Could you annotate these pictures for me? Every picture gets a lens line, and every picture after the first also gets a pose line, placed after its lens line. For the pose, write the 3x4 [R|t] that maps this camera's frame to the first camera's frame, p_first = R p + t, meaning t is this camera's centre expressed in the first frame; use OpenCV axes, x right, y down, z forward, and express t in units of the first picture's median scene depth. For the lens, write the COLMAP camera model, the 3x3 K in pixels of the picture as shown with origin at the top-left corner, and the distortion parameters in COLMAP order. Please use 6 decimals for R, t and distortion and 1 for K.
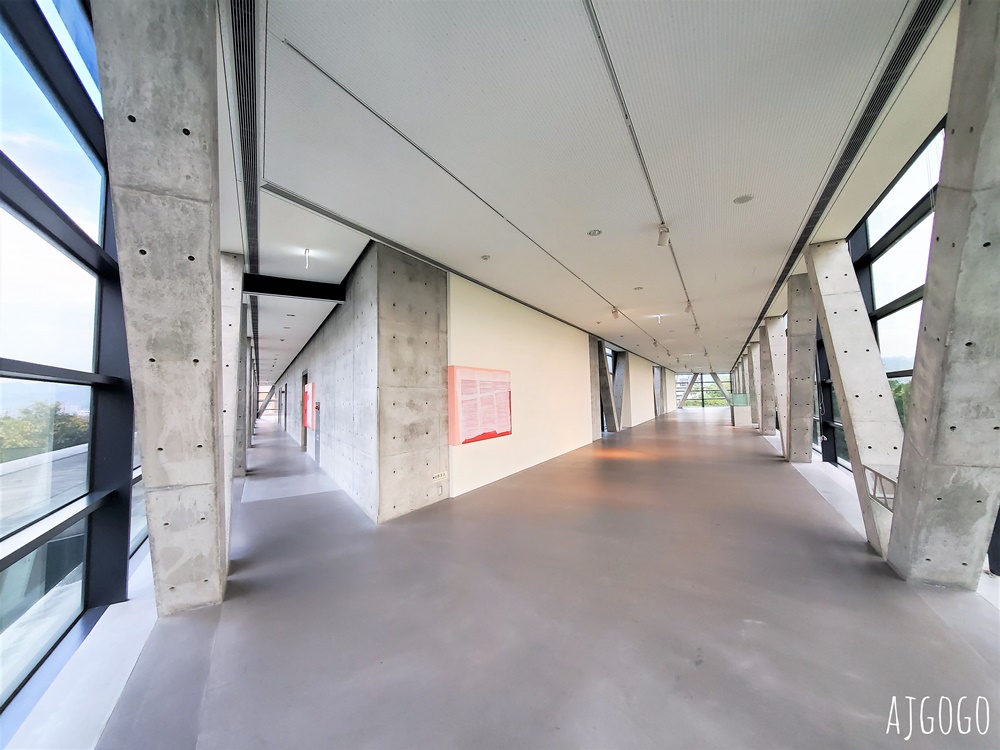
lens RADIAL K [[397.2, 0, 500.0], [0, 397.2, 375.0], [0, 0, 1]] dist [0.000847, -0.000053]
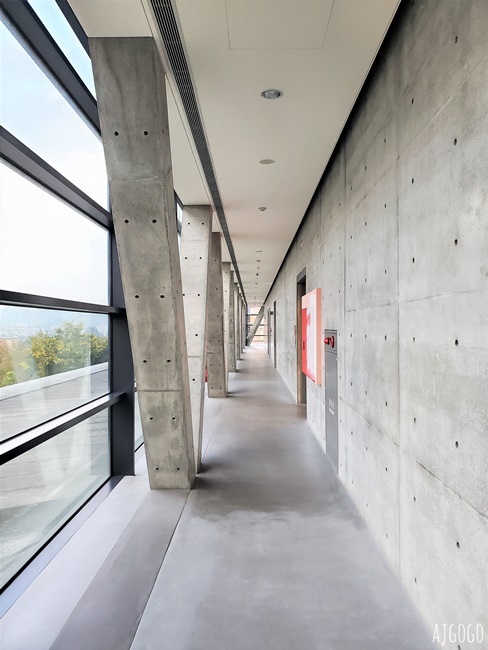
lens RADIAL K [[491.5, 0, 244.0], [0, 491.5, 325.0], [0, 0, 1]] dist [0.000029, -0.000110]
pose [[0.846297, 0.017842, -0.532412, -0.146885], [0.014016, 0.998347, 0.055735, 0.018599], [0.532527, -0.054631, 0.844648, 0.284864]]
